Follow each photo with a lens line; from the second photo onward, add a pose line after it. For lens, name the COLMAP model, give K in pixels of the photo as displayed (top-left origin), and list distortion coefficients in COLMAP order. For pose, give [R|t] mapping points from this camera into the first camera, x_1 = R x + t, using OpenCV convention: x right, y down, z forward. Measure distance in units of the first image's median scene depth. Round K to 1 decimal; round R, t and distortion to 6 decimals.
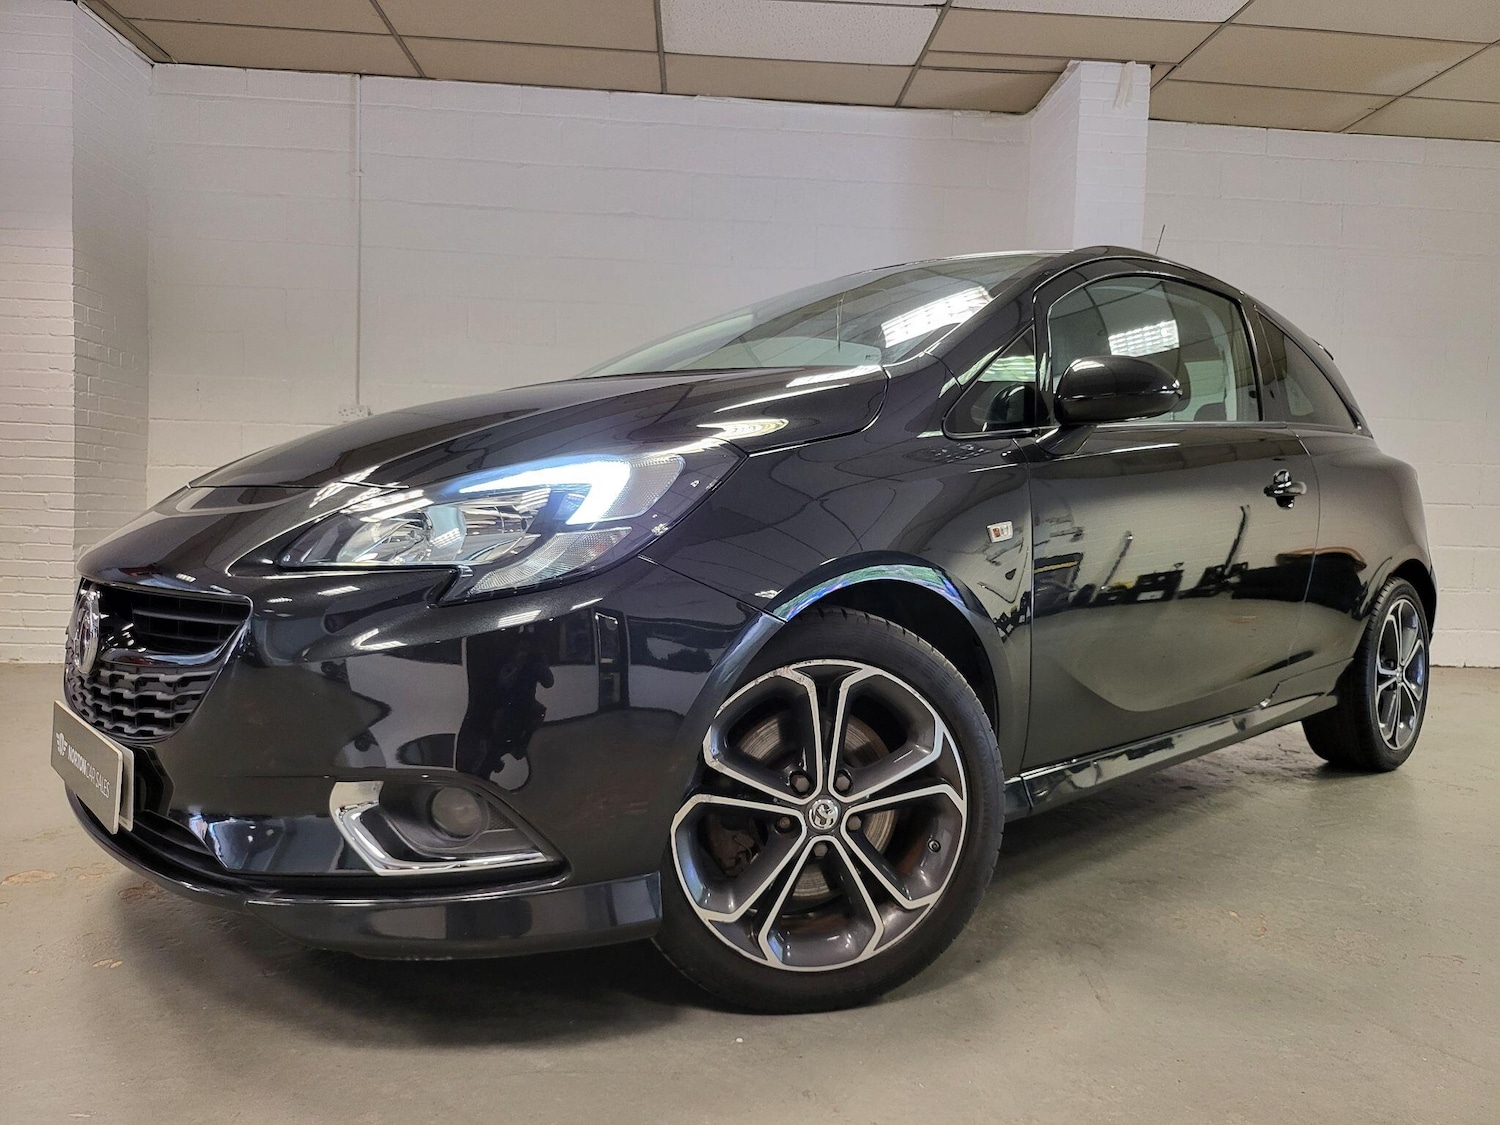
lens RADIAL K [[1095.4, 0, 741.0], [0, 1095.4, 566.4], [0, 0, 1]] dist [0.035622, -0.036018]
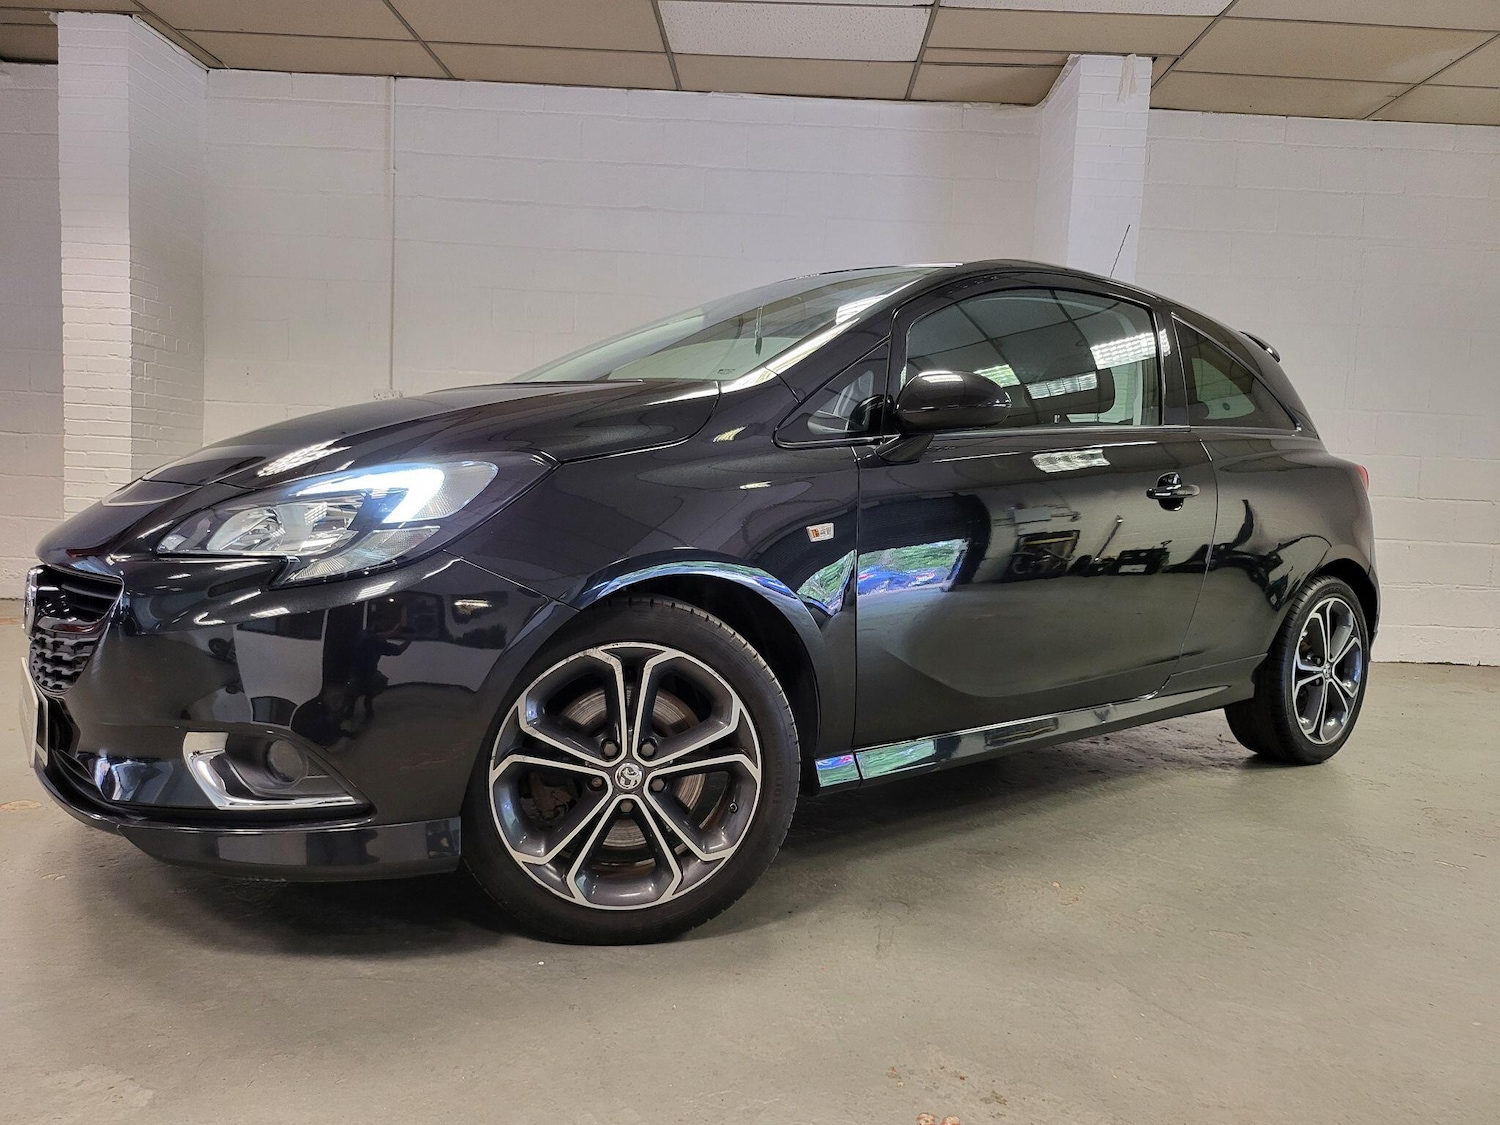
lens RADIAL K [[1088.5, 0, 738.3], [0, 1088.5, 576.6], [0, 0, 1]] dist [0.039660, -0.034824]
pose [[0.995874, 0.024959, -0.087245, 0.192192], [-0.022072, 0.999182, 0.033892, -0.017009], [0.088020, -0.031827, 0.995610, -0.084377]]
